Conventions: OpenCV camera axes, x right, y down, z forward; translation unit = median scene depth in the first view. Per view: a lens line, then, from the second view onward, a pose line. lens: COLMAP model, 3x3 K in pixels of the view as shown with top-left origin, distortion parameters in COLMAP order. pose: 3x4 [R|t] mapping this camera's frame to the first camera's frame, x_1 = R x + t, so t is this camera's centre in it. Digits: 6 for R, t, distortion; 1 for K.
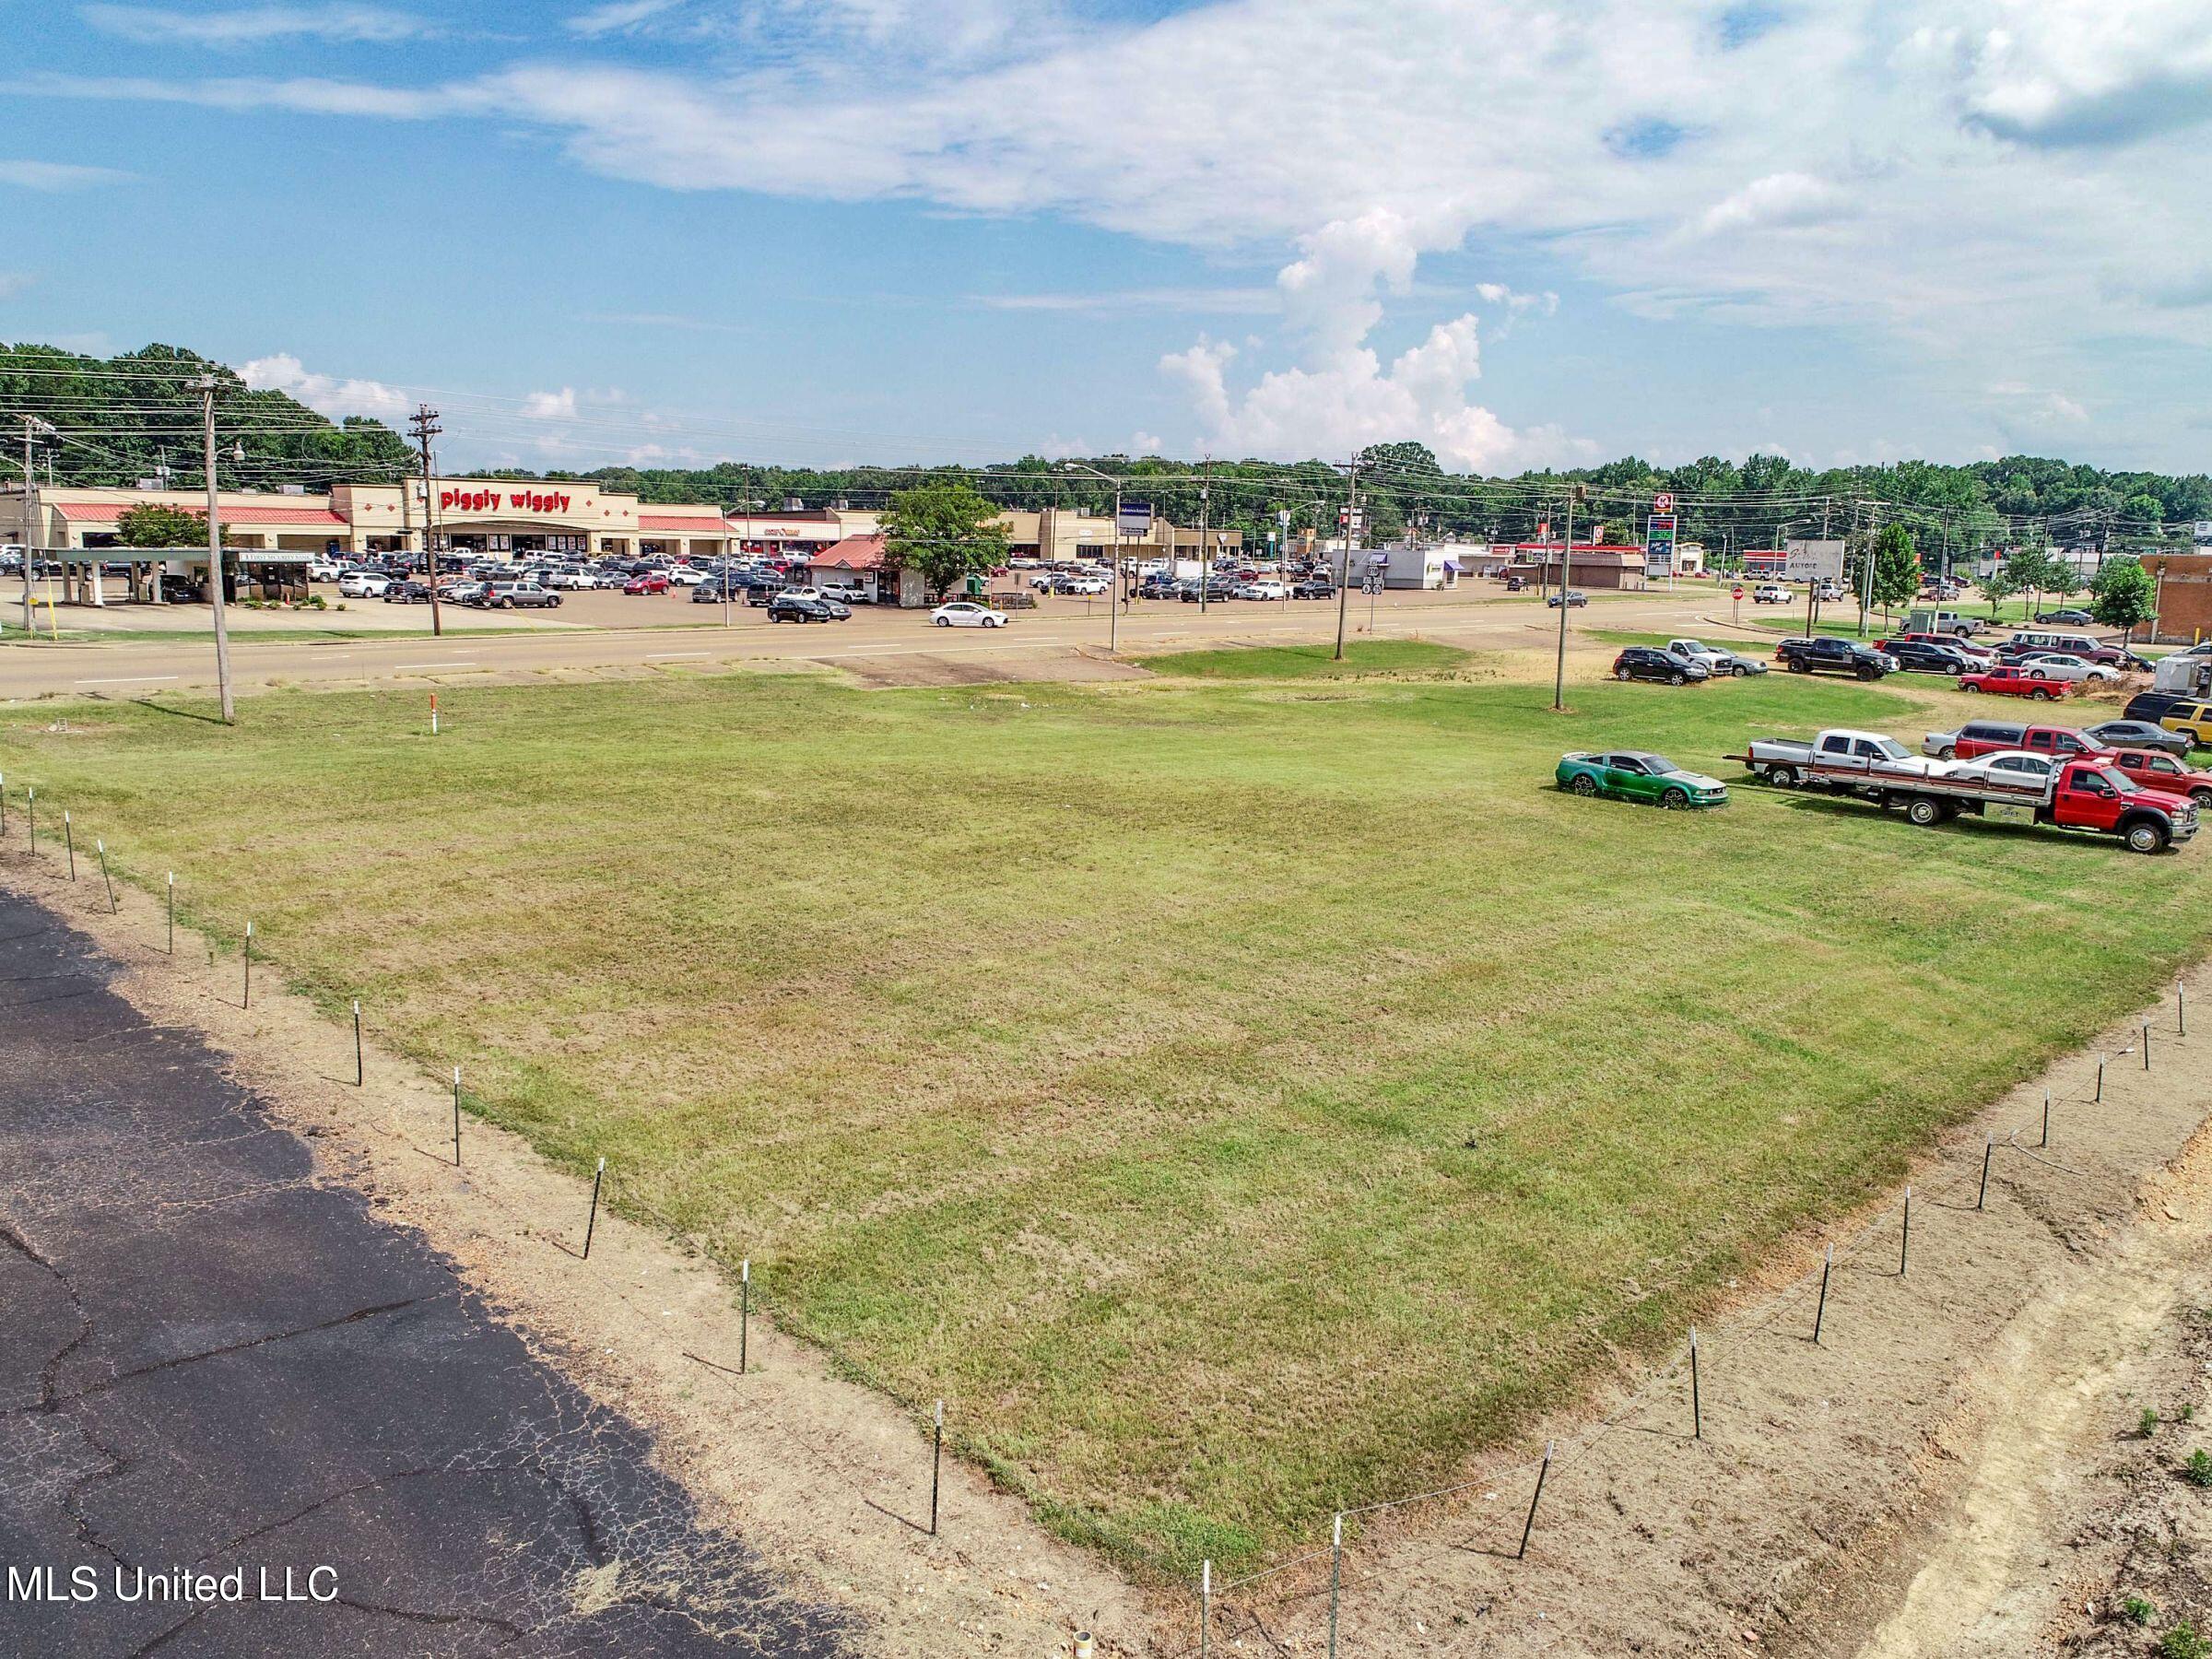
lens RADIAL K [[1658.1, 0, 1123.2], [0, 1658.1, 829.5], [0, 0, 1]] dist [-0.005450, 0.001062]
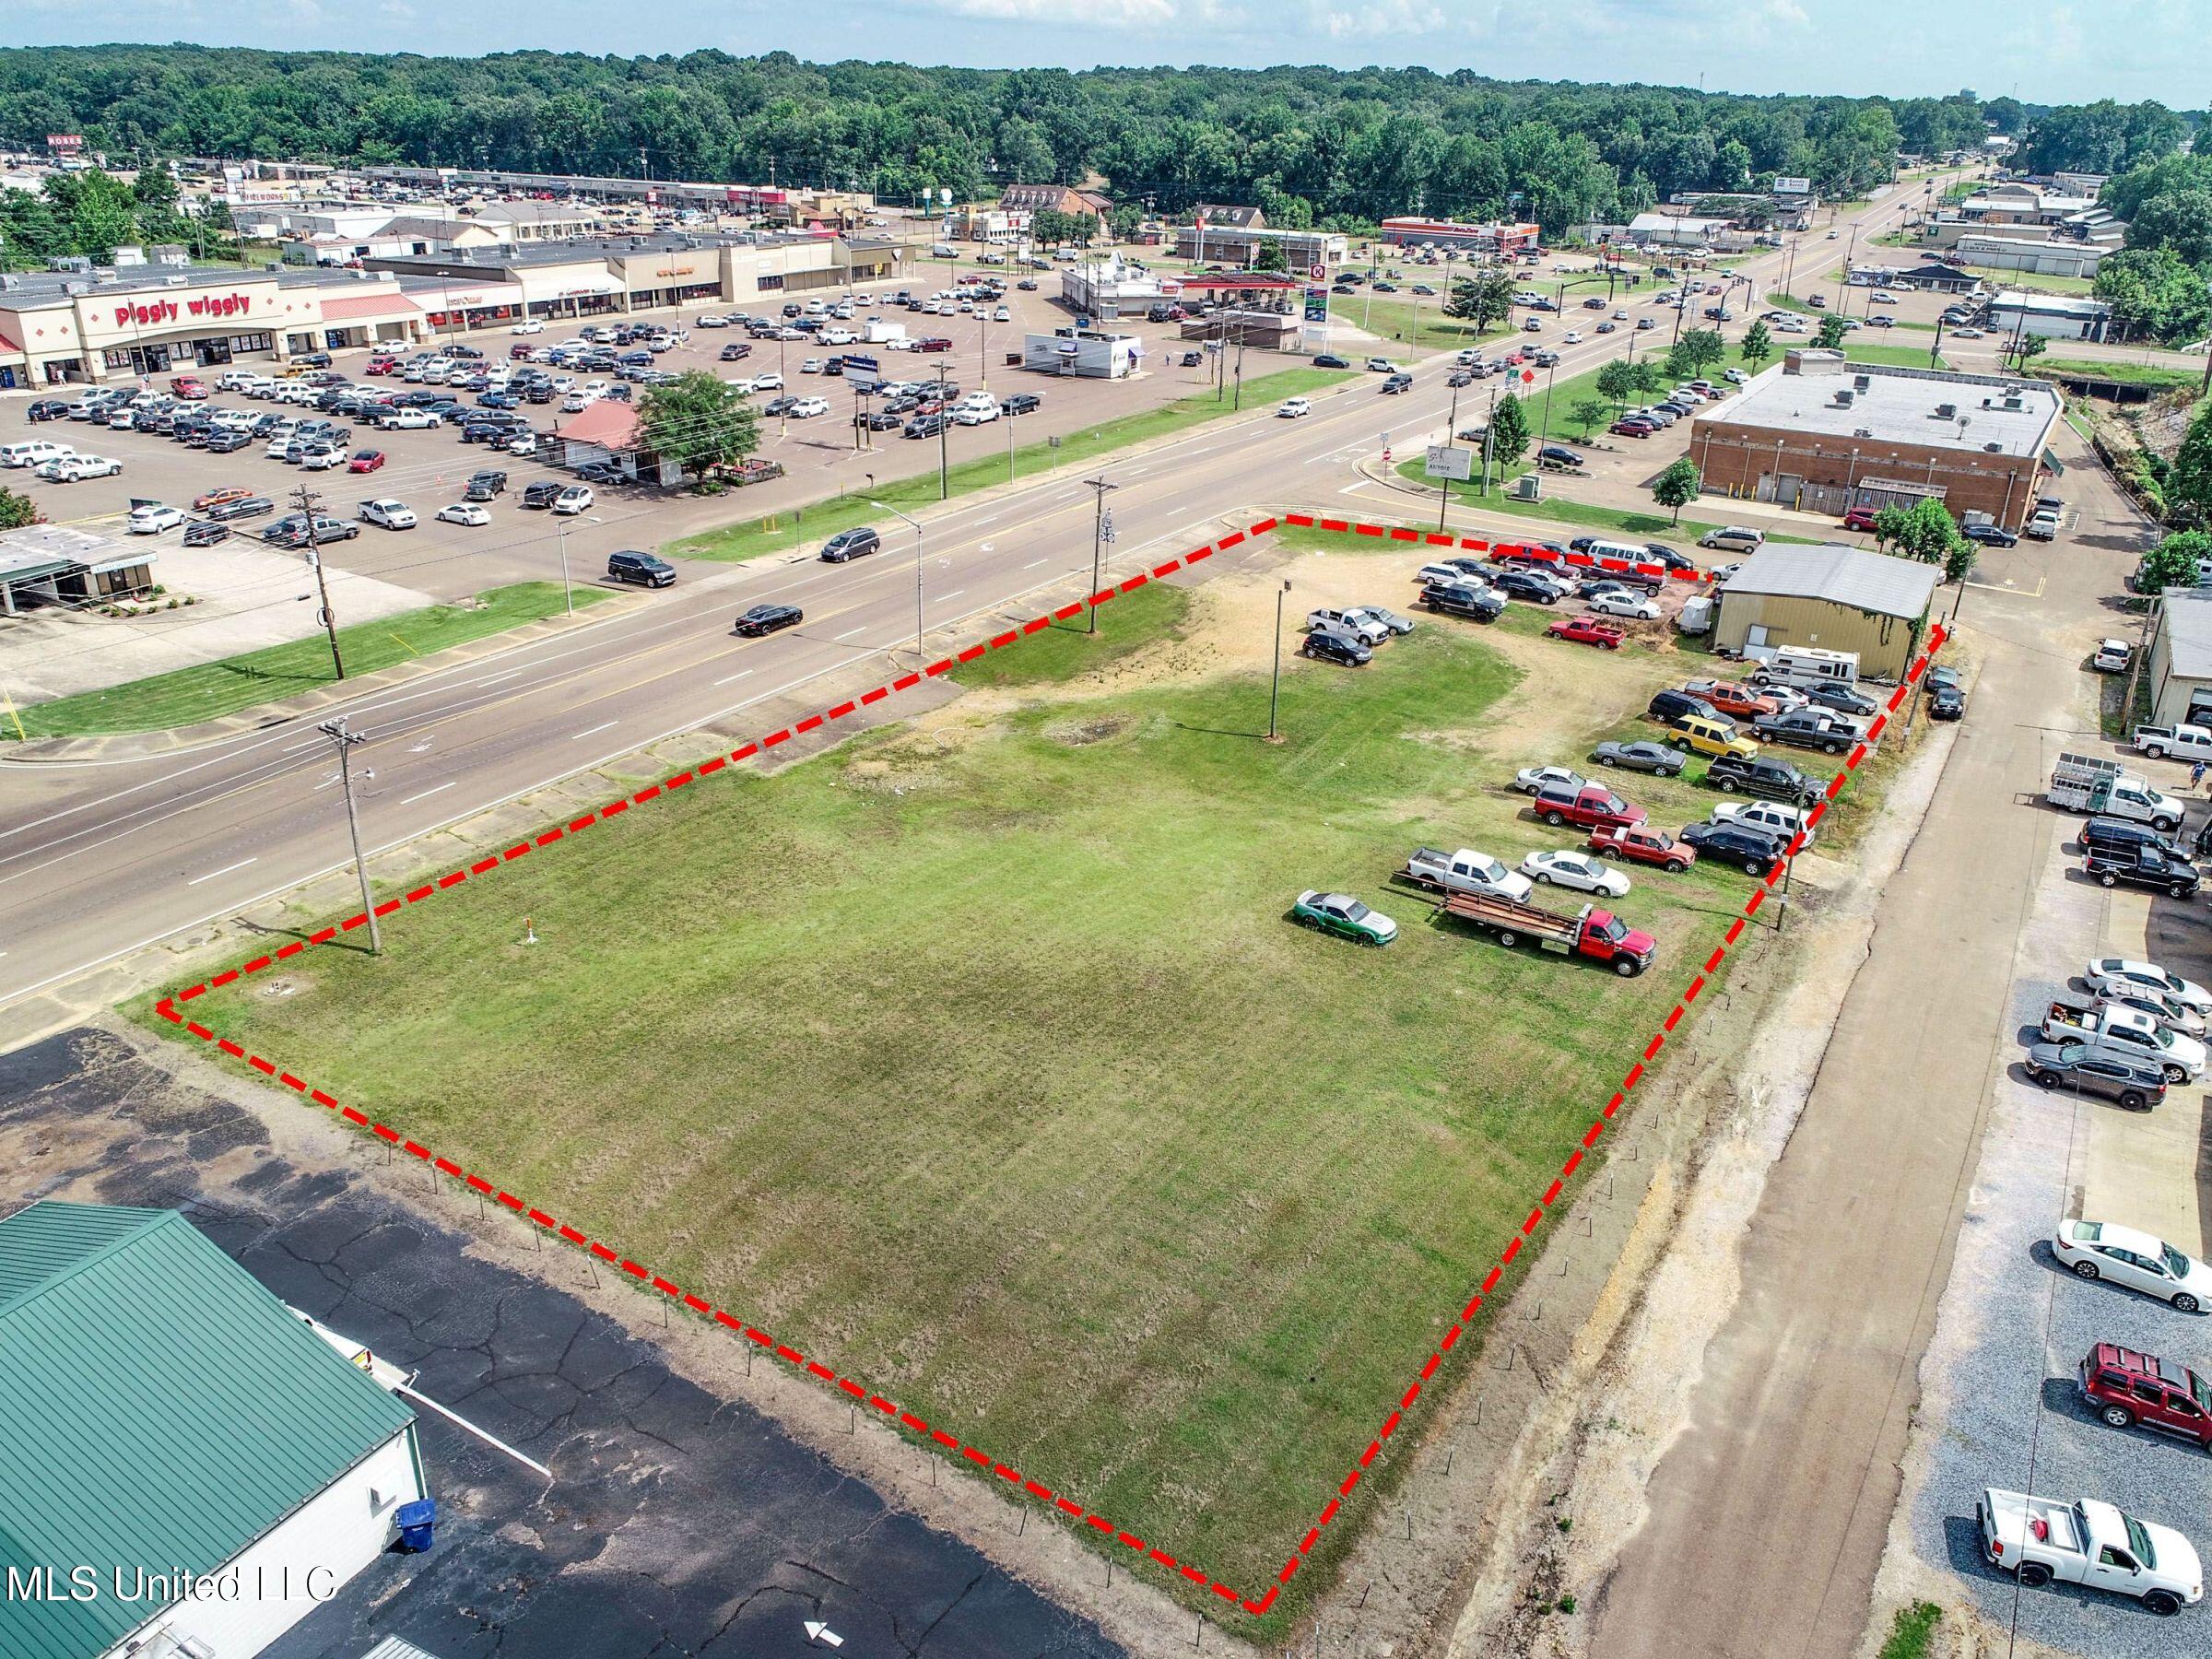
lens RADIAL K [[1662.9, 0, 1123.1], [0, 1662.9, 826.0], [0, 0, 1]] dist [-0.005154, -0.001179]
pose [[0.977136, -0.081966, 0.196180, -0.237670], [0.031642, 0.968487, 0.247045, -0.607776], [-0.210247, -0.235189, 0.948937, -0.530624]]
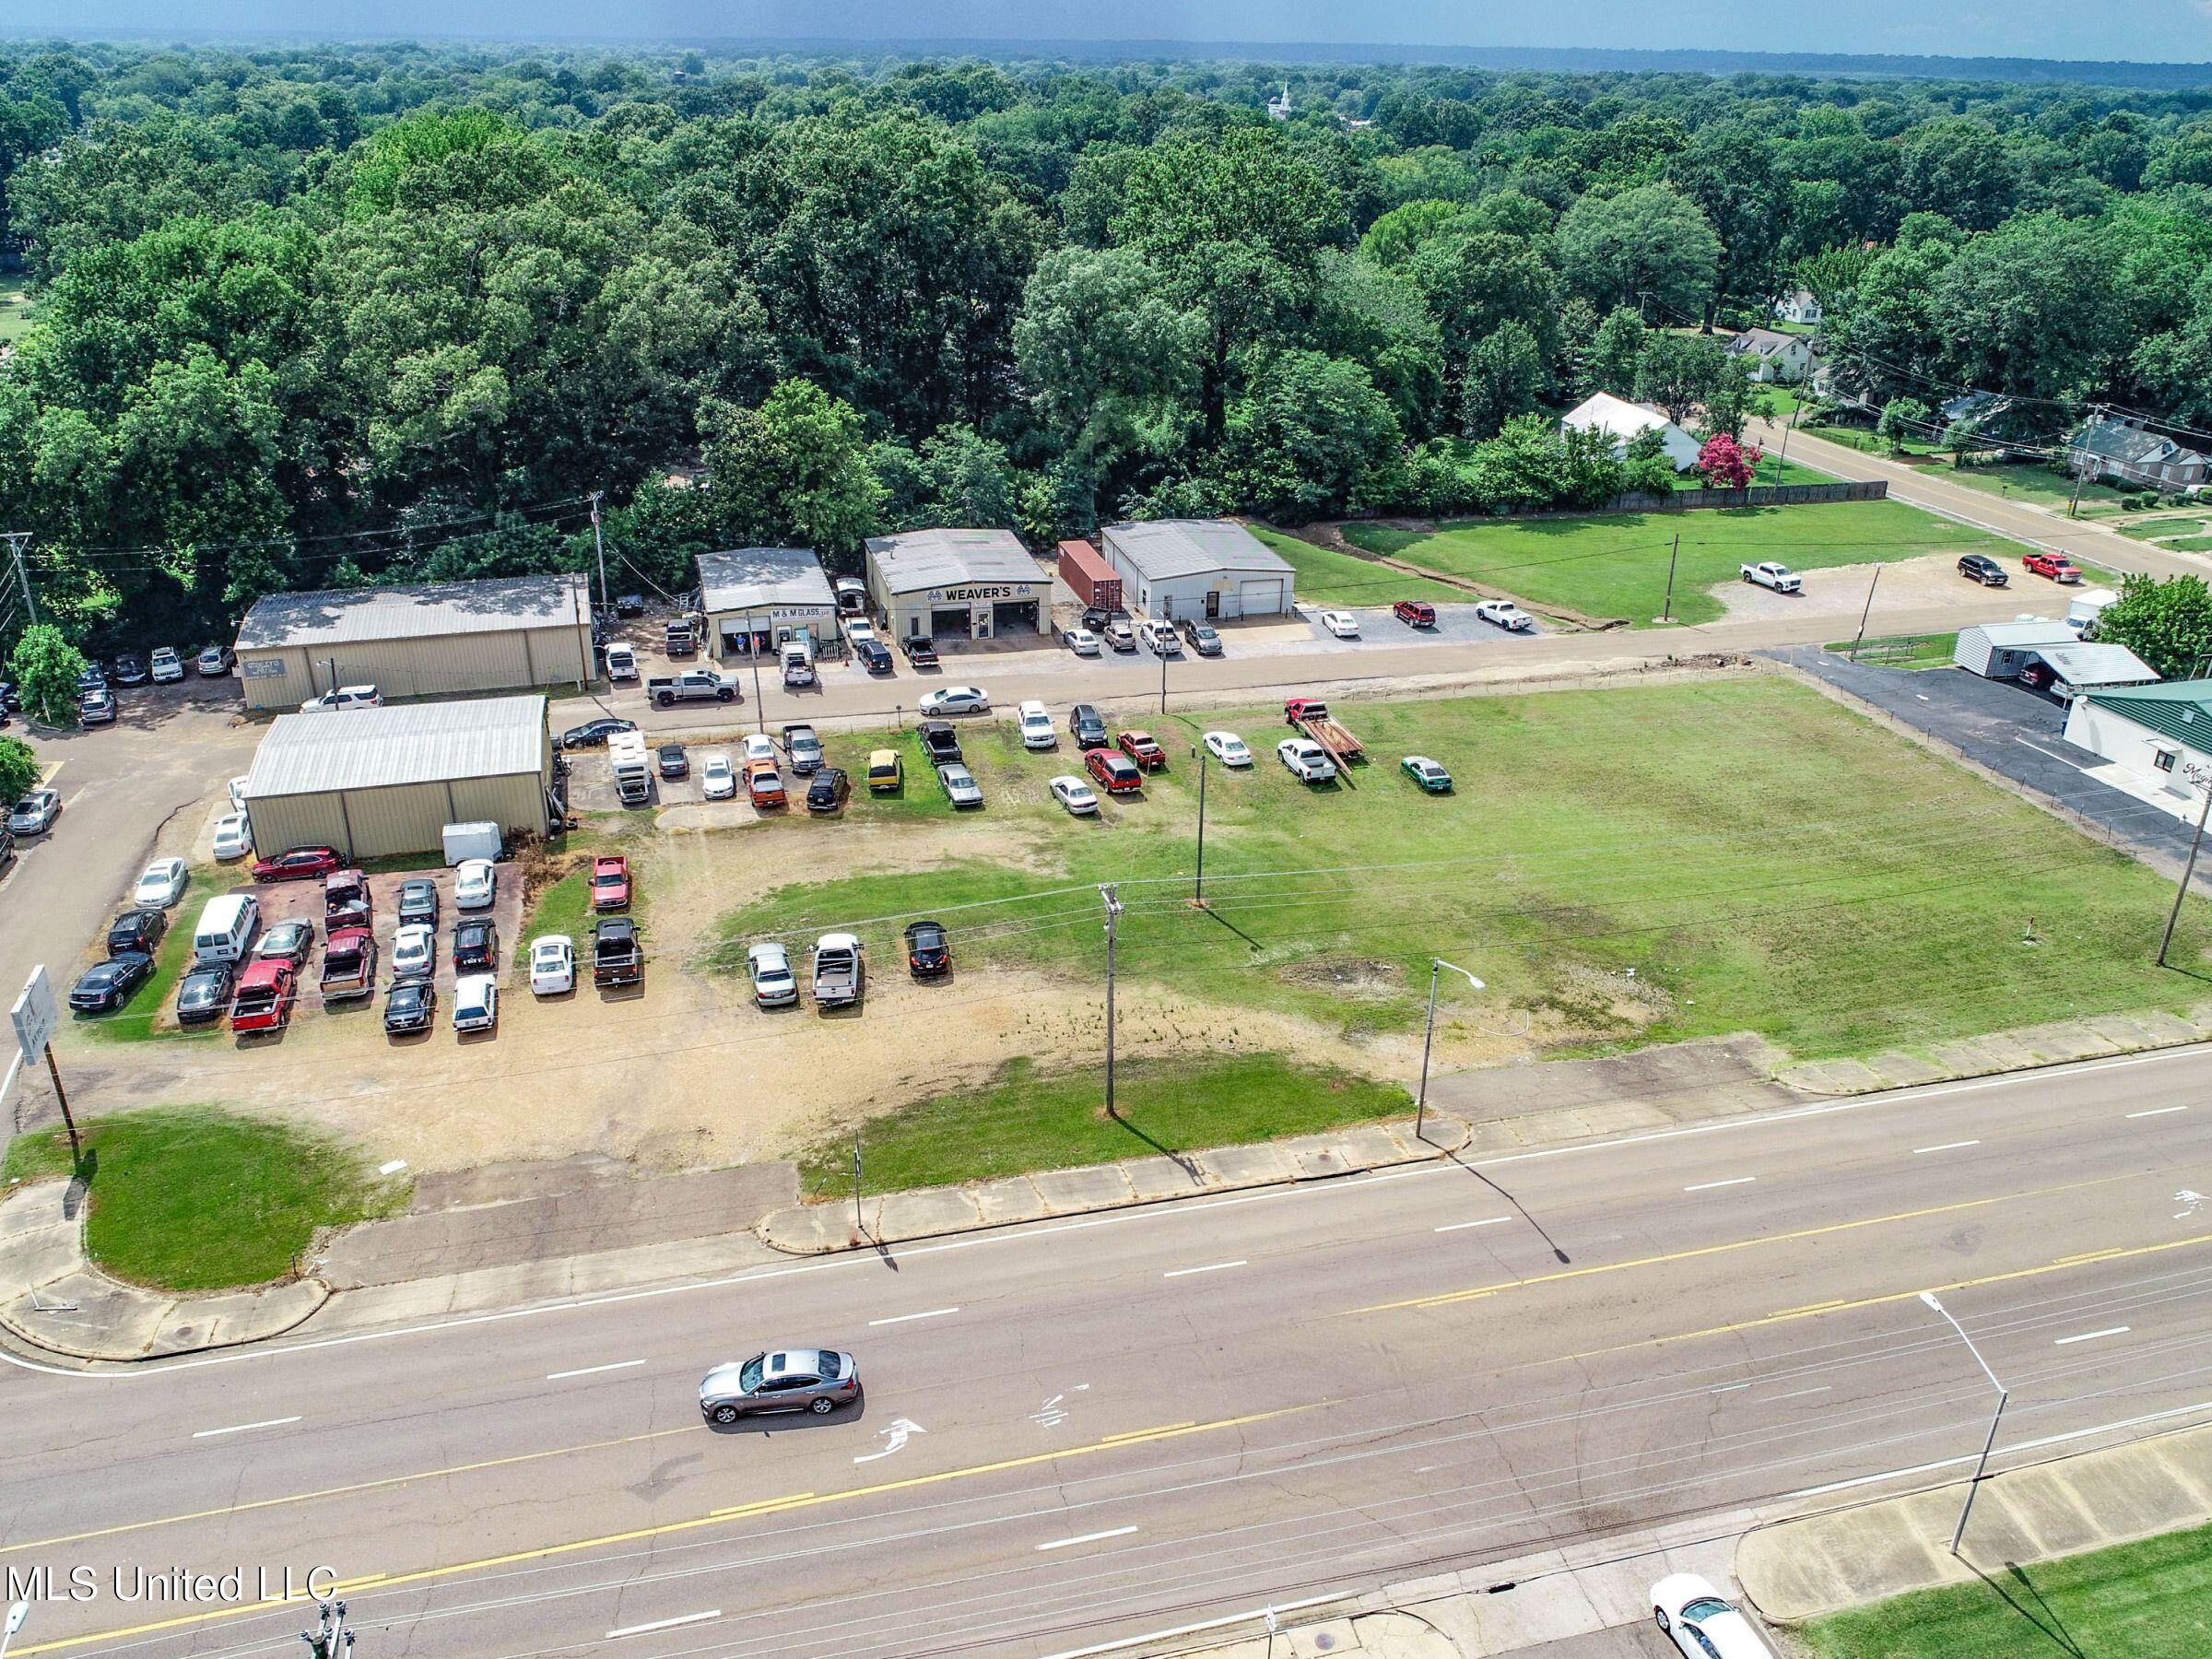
lens RADIAL K [[1662.9, 0, 1123.1], [0, 1662.9, 826.0], [0, 0, 1]] dist [-0.005154, -0.001179]
pose [[-0.849919, -0.257967, 0.459445, -0.466495], [0.056865, 0.821958, 0.566702, -1.504870], [-0.523835, 0.507777, -0.683929, 3.301882]]
